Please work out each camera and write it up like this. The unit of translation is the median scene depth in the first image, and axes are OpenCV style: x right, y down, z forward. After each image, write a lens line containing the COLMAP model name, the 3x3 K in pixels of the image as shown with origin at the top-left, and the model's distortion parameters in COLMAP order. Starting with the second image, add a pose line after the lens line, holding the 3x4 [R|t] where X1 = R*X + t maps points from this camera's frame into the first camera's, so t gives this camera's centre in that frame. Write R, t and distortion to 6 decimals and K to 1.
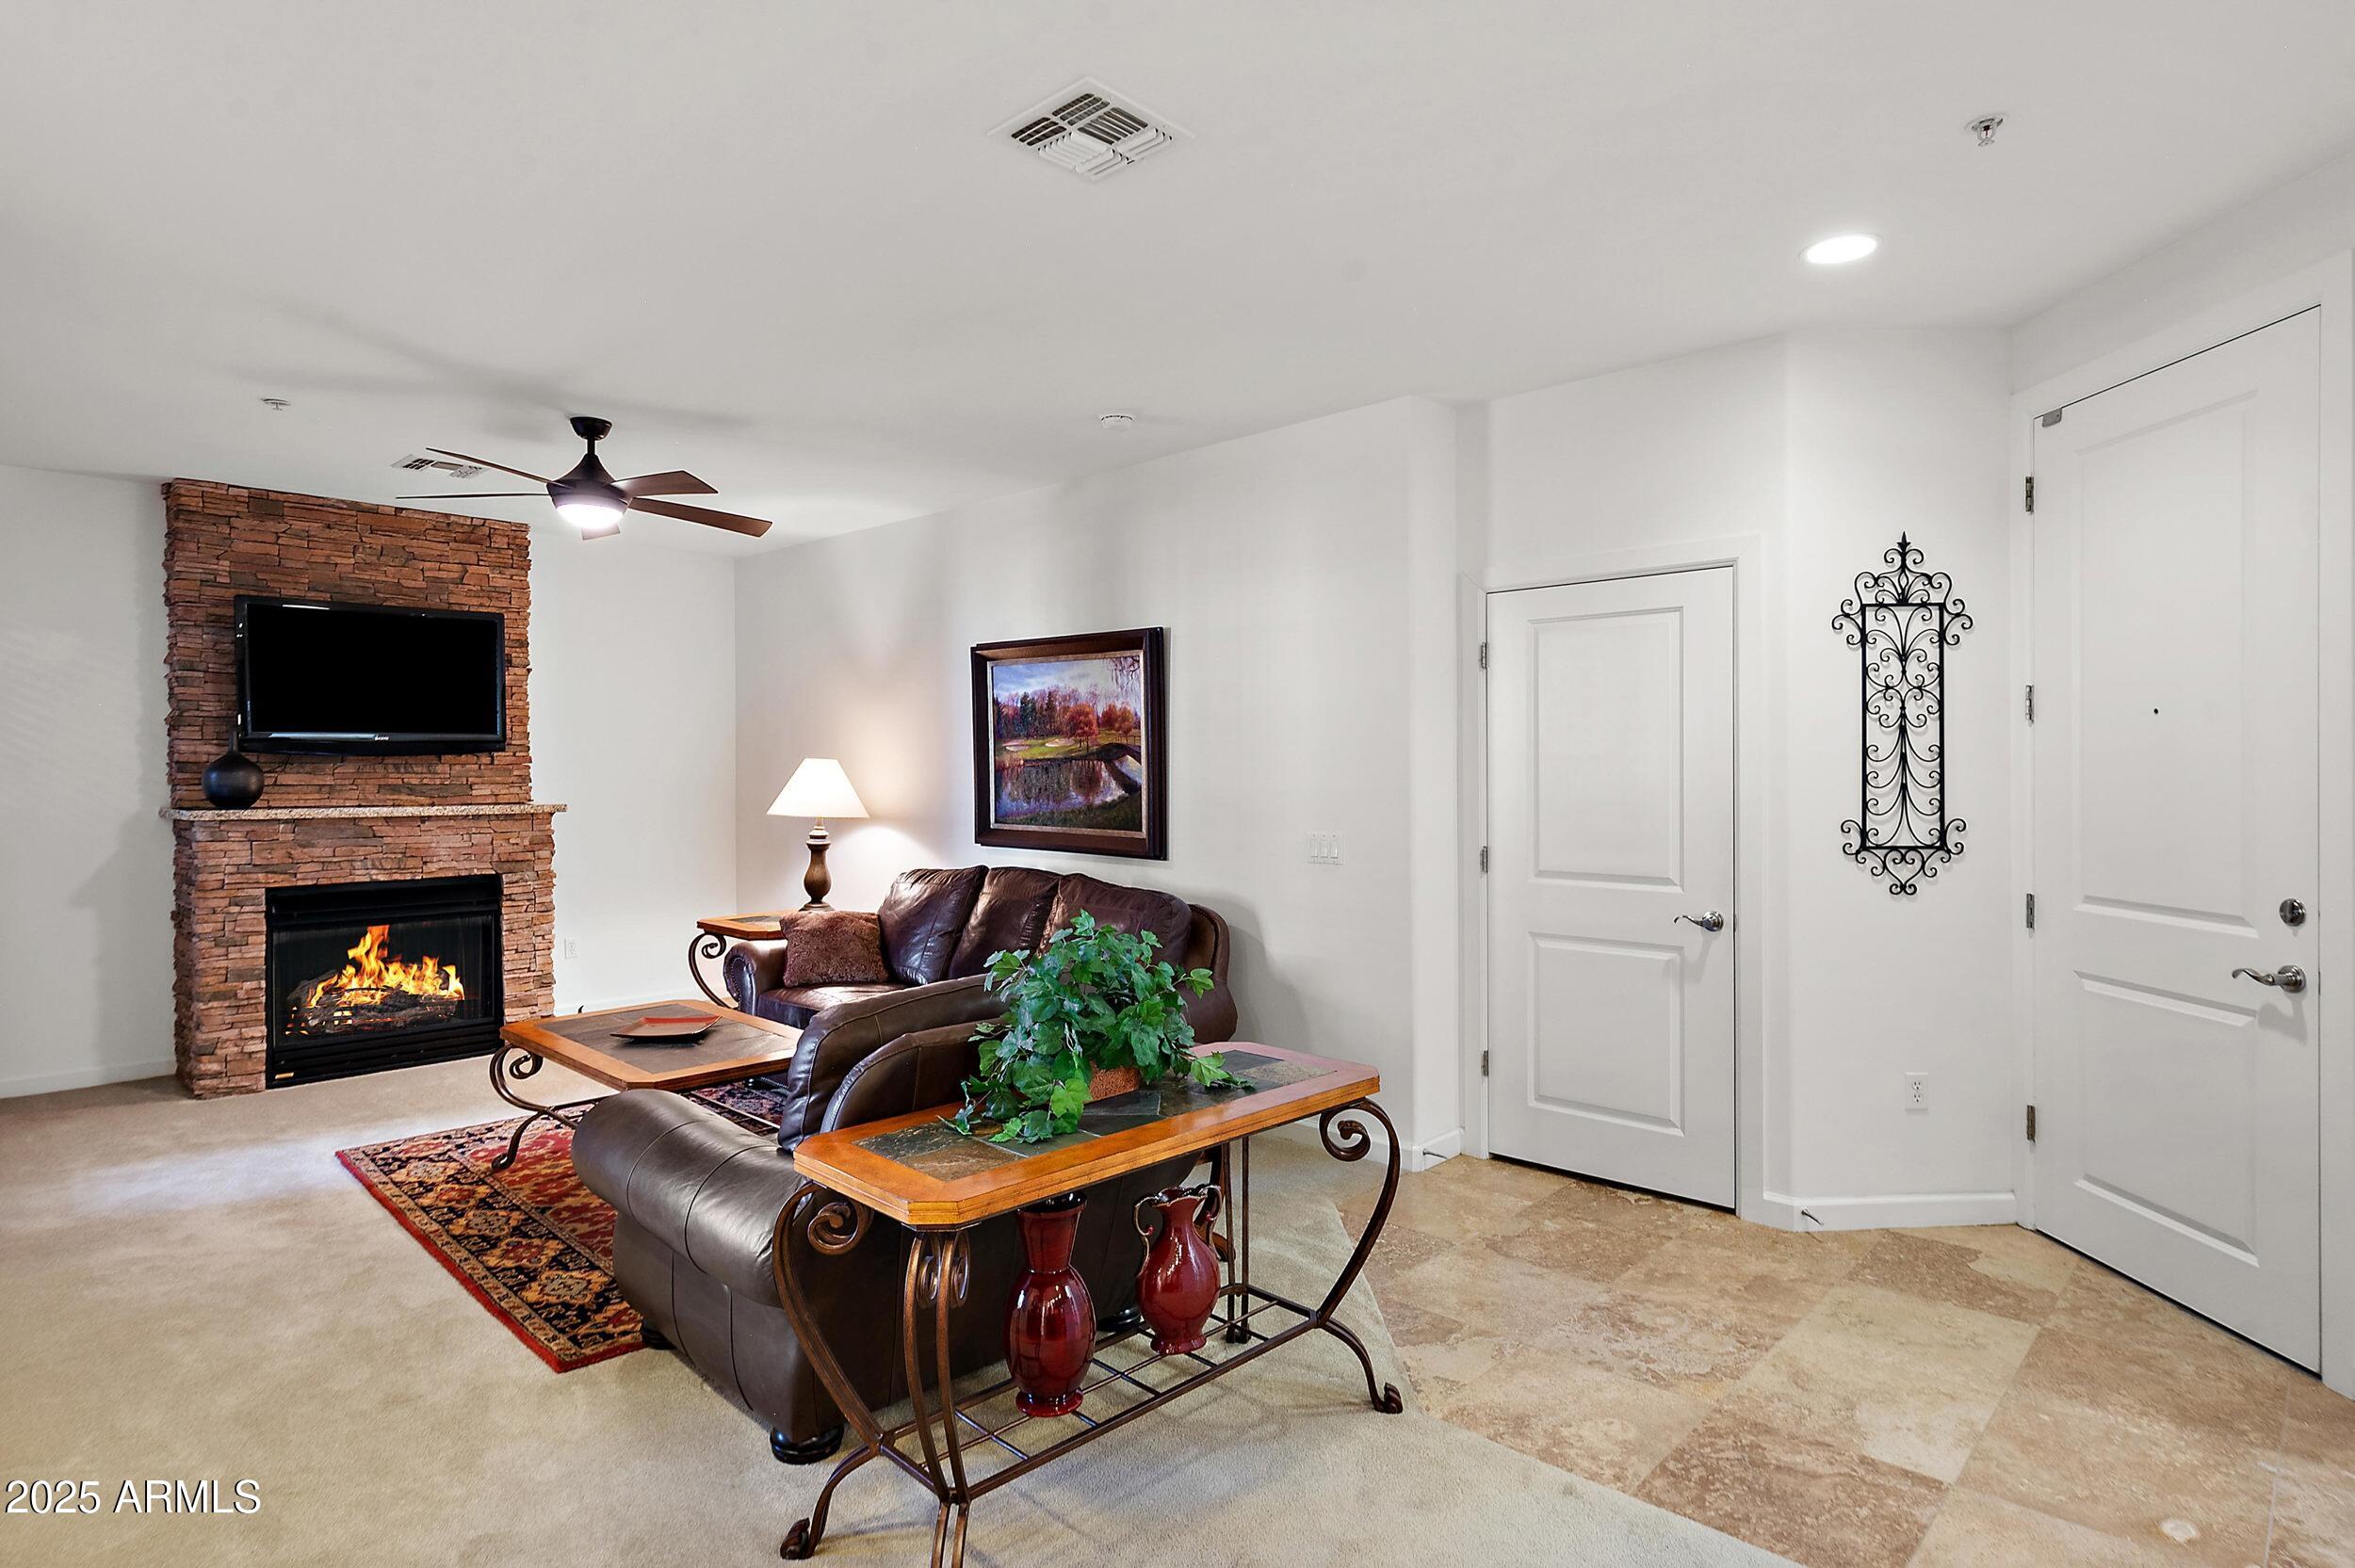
lens RADIAL K [[1244.1, 0, 1118.0], [0, 1244.1, 790.3], [0, 0, 1]] dist [0.018542, -0.000440]
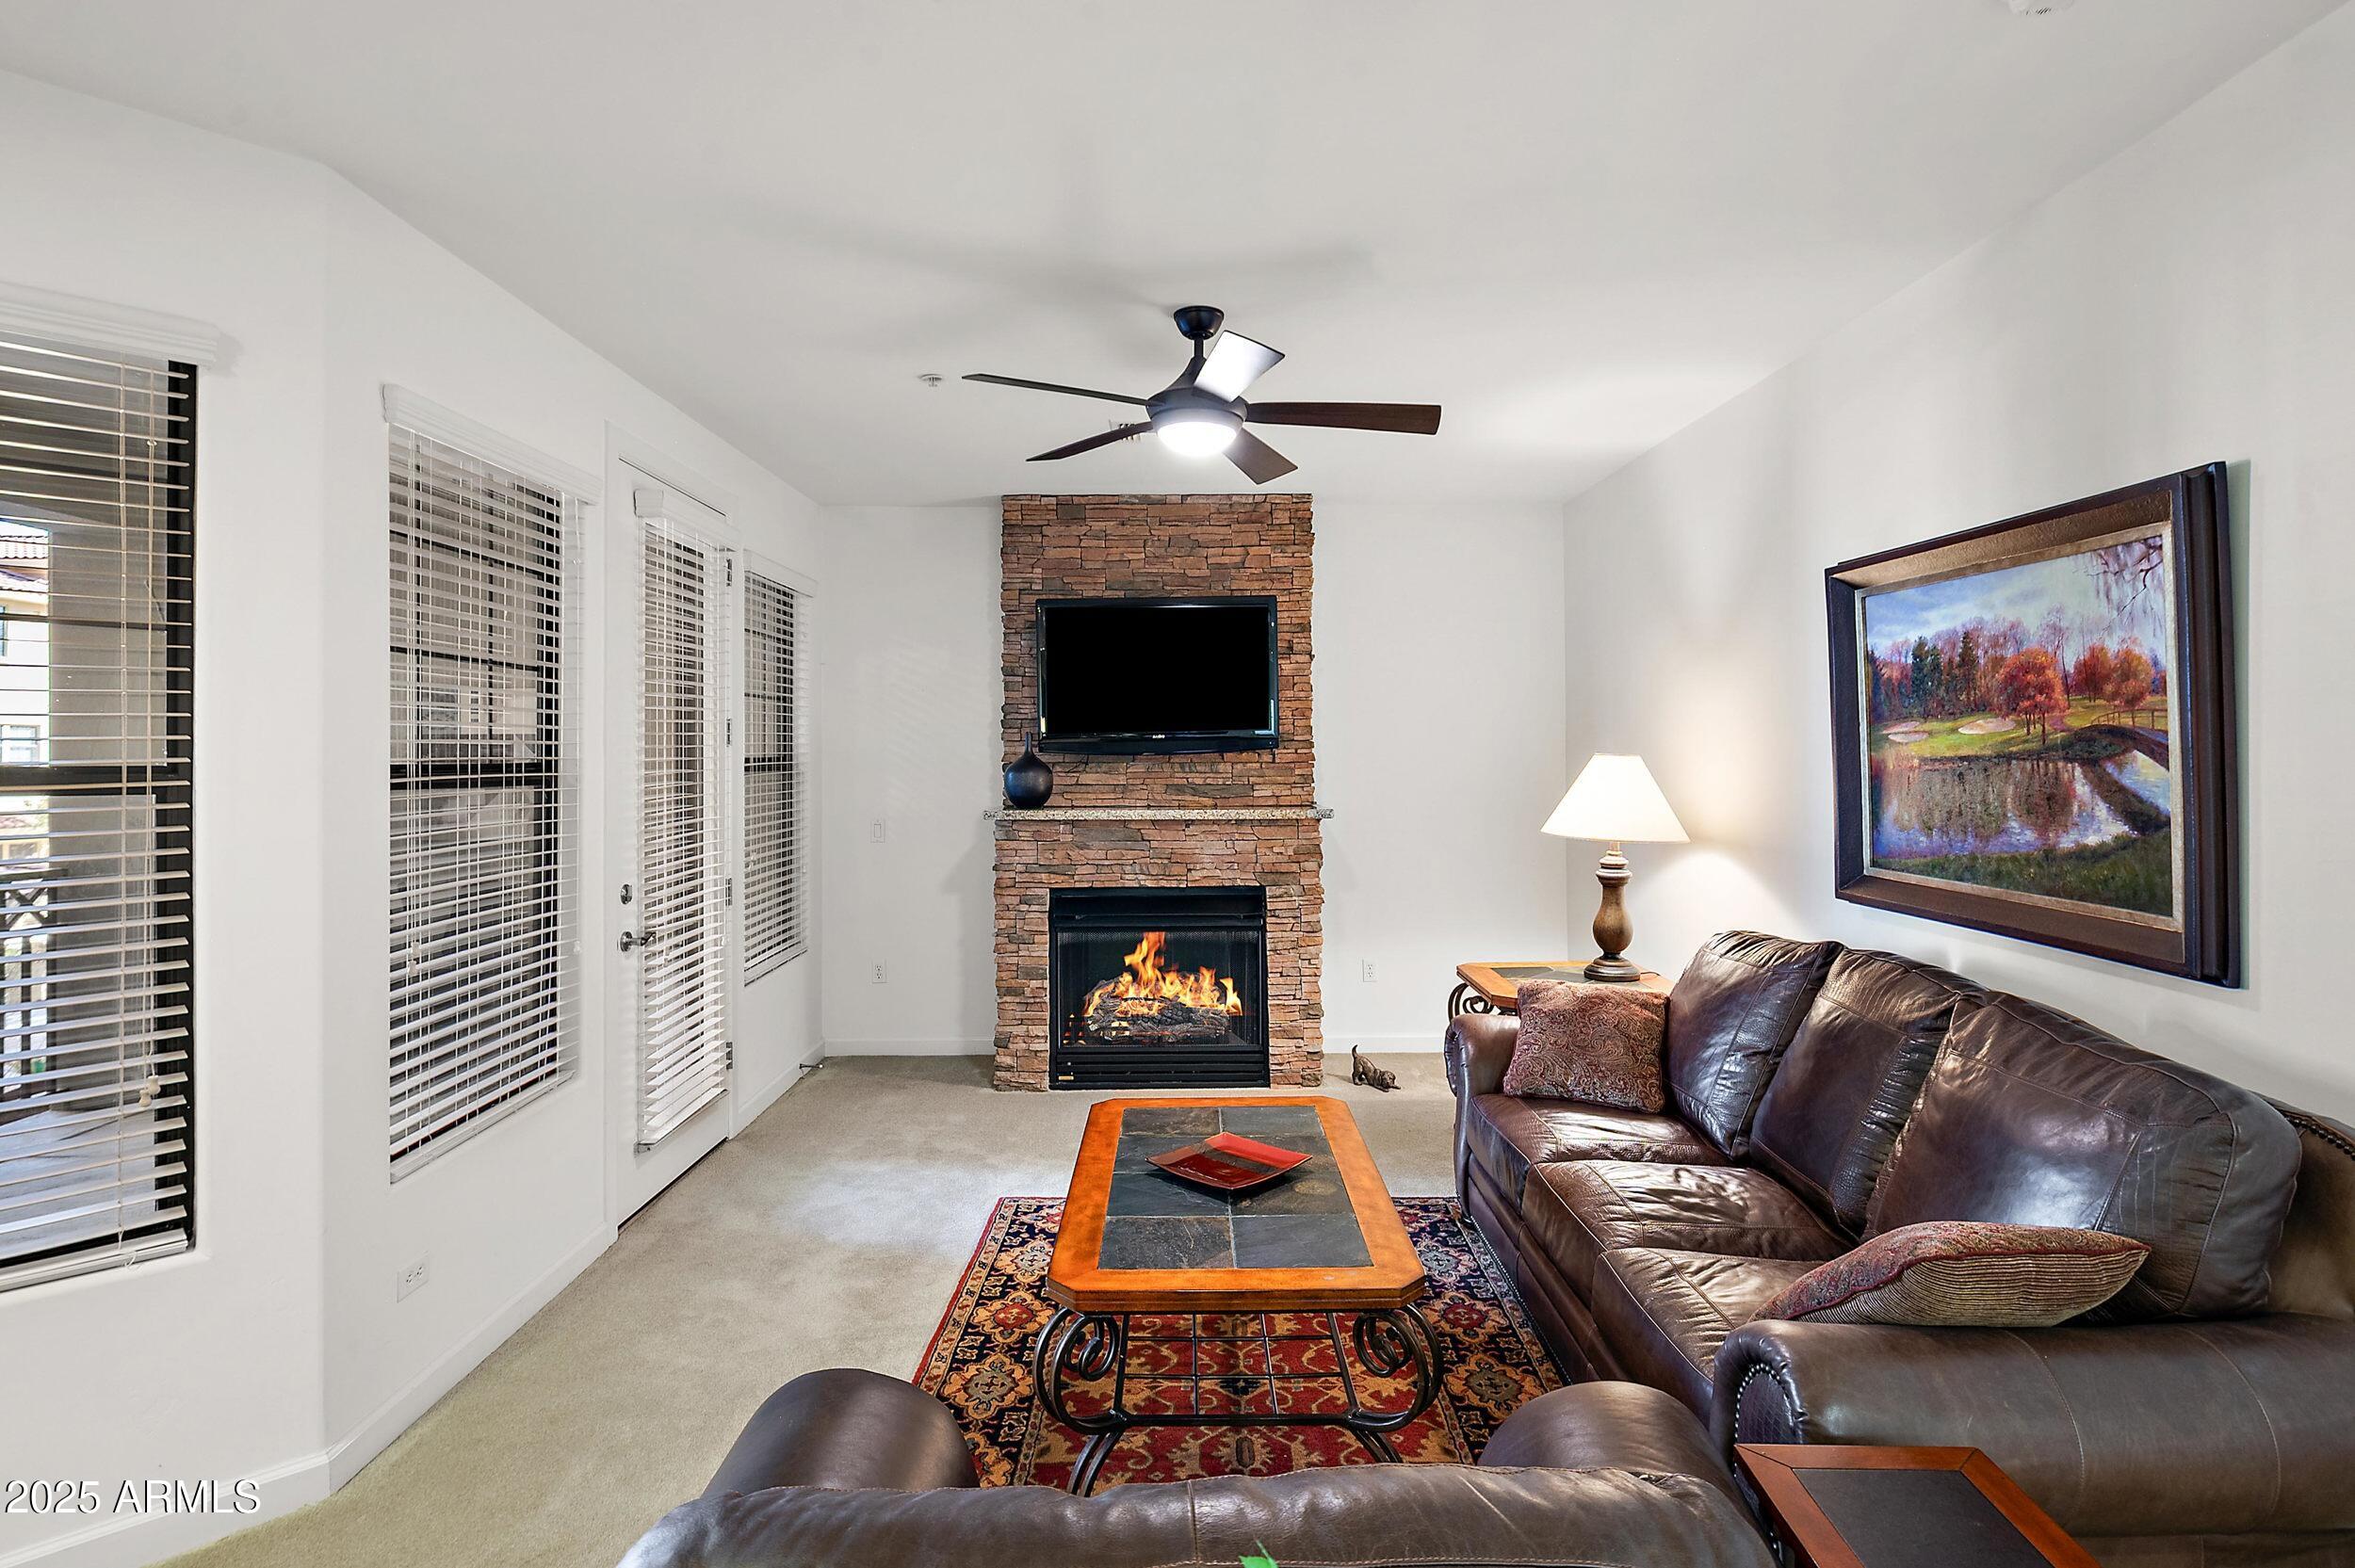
lens RADIAL K [[1182.3, 0, 1179.4], [0, 1182.3, 754.7], [0, 0, 1]] dist [-0.002916, -0.001415]
pose [[0.727653, -0.004882, -0.685929, 0.043980], [-0.007220, 0.999865, -0.014775, -0.015184], [0.685908, 0.015704, 0.727519, 0.371891]]
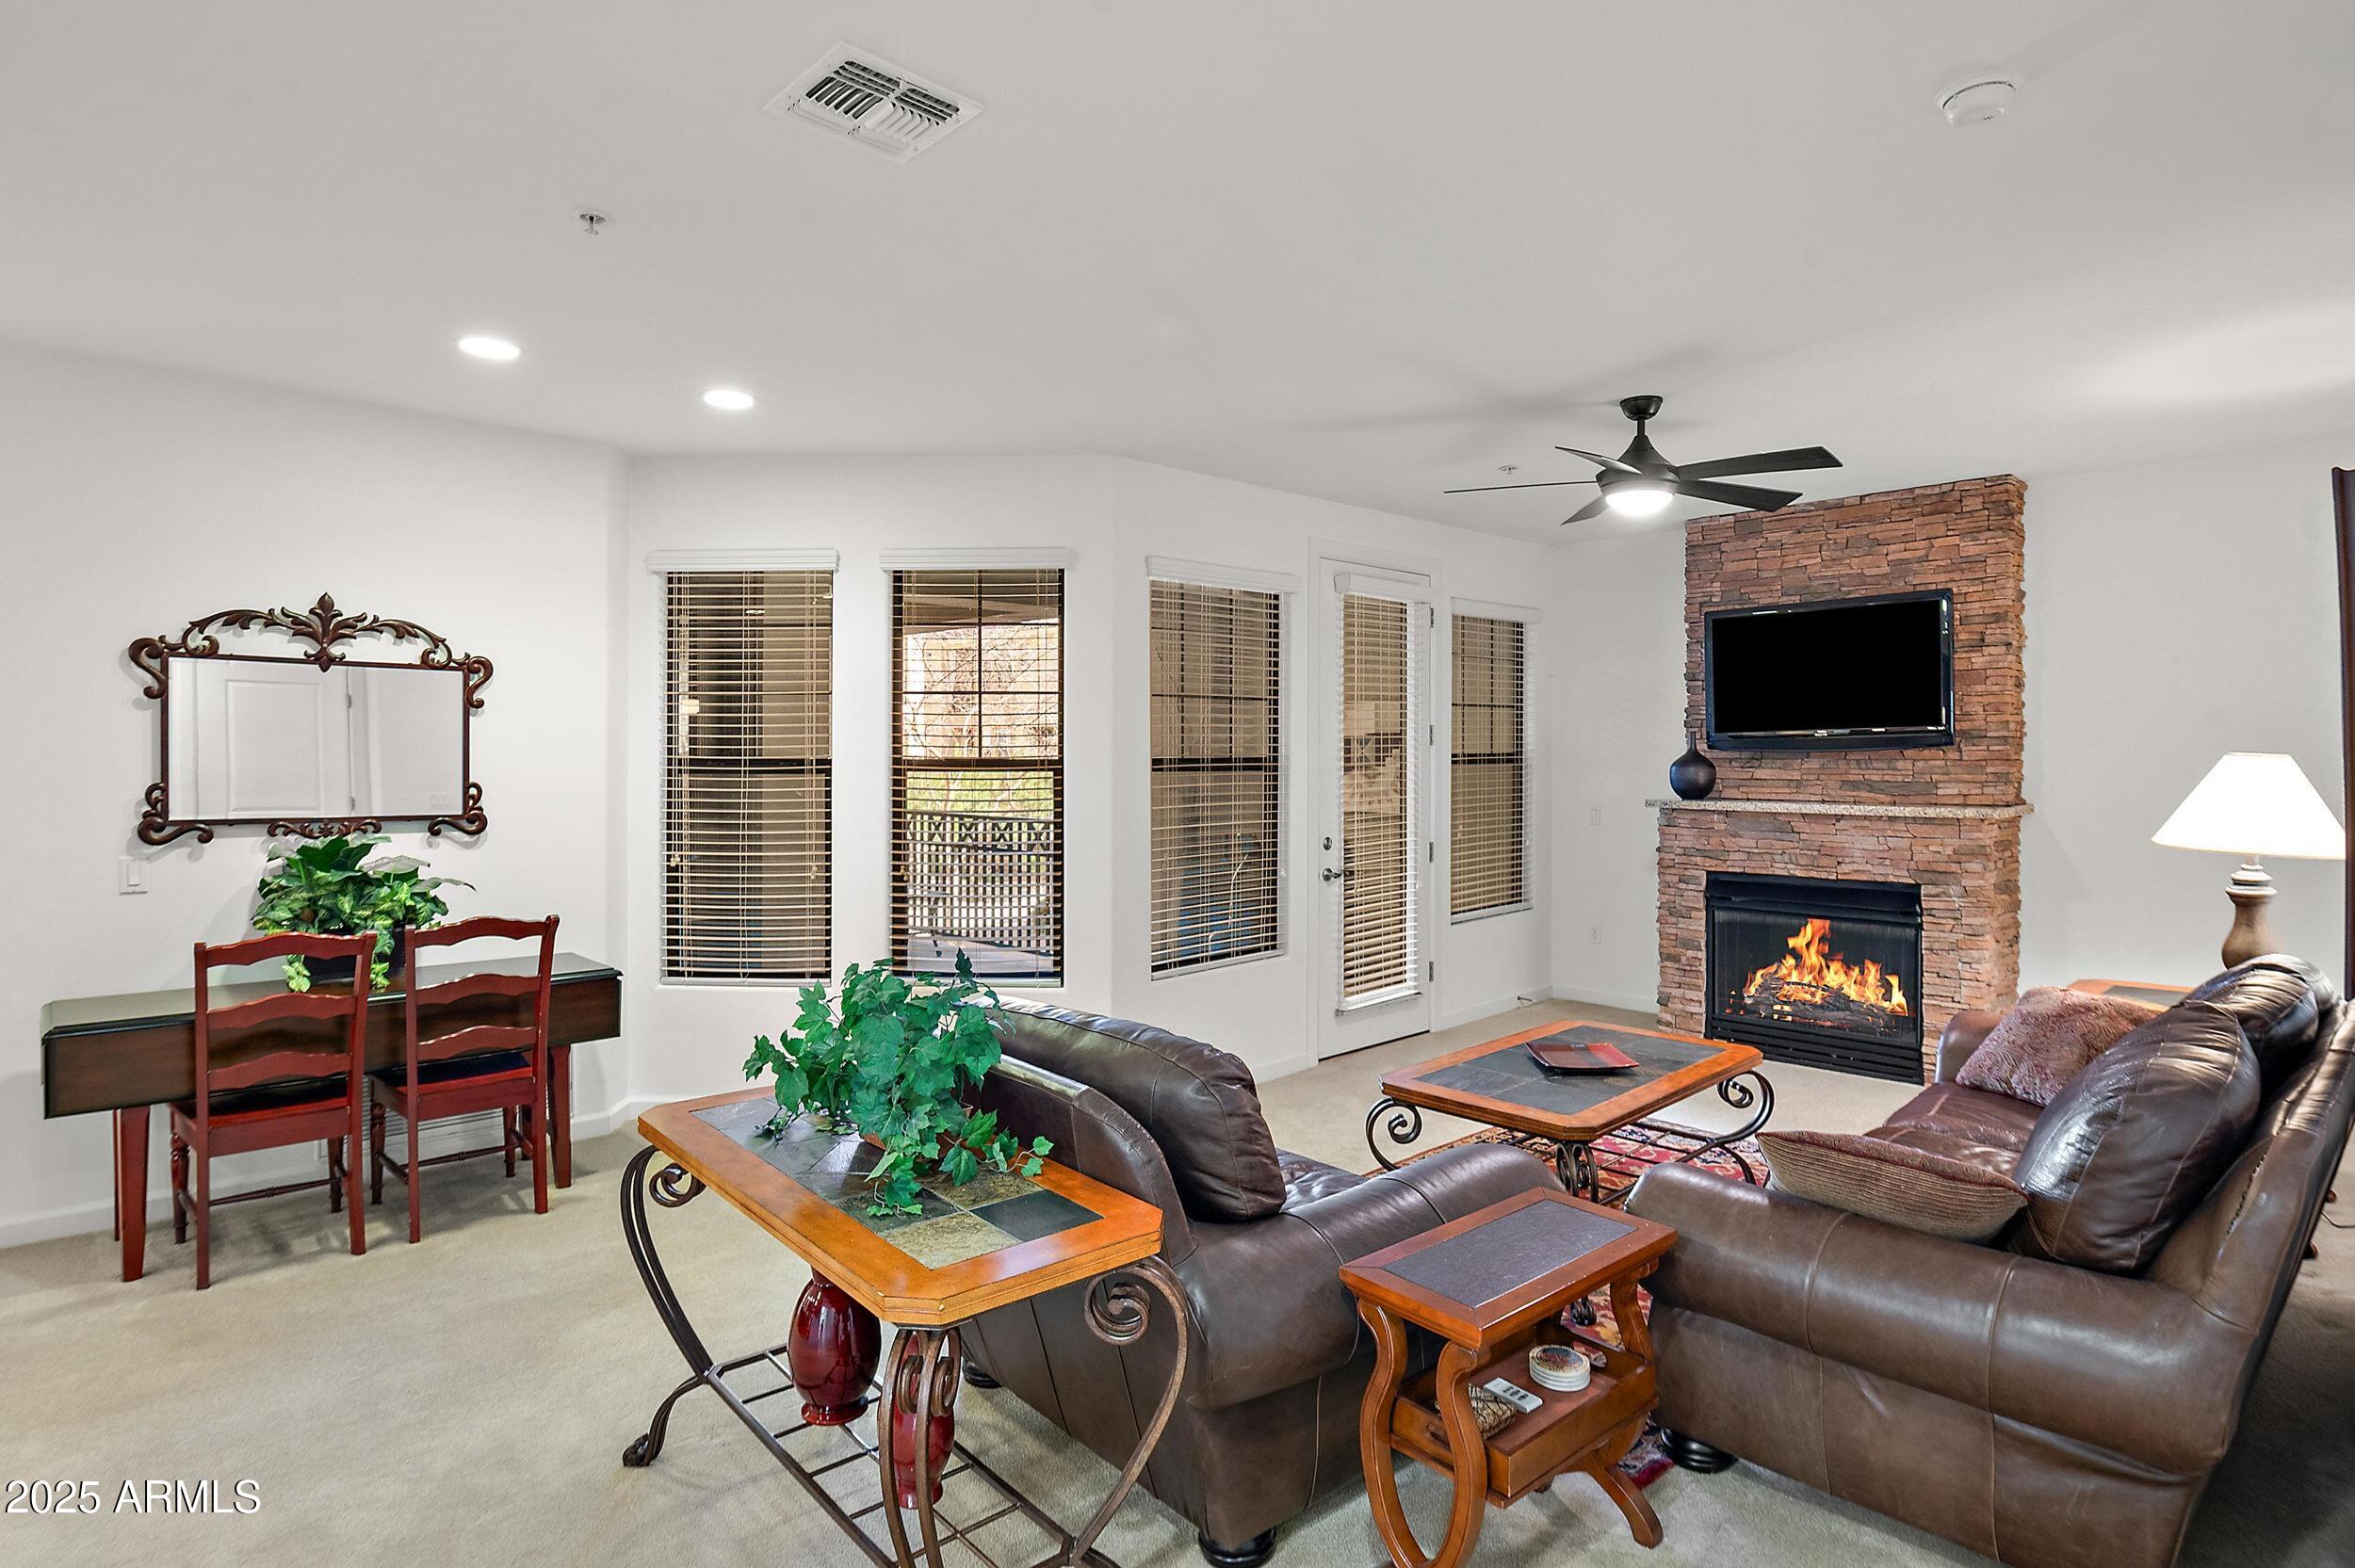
lens RADIAL K [[1168.9, 0, 1181.8], [0, 1168.9, 778.1], [0, 0, 1]] dist [-0.014419, -0.000669]
pose [[0.005456, 0.021807, -0.999747, 0.352353], [-0.014595, 0.999657, 0.021725, -0.020292], [0.999879, 0.014473, 0.005773, 0.509135]]
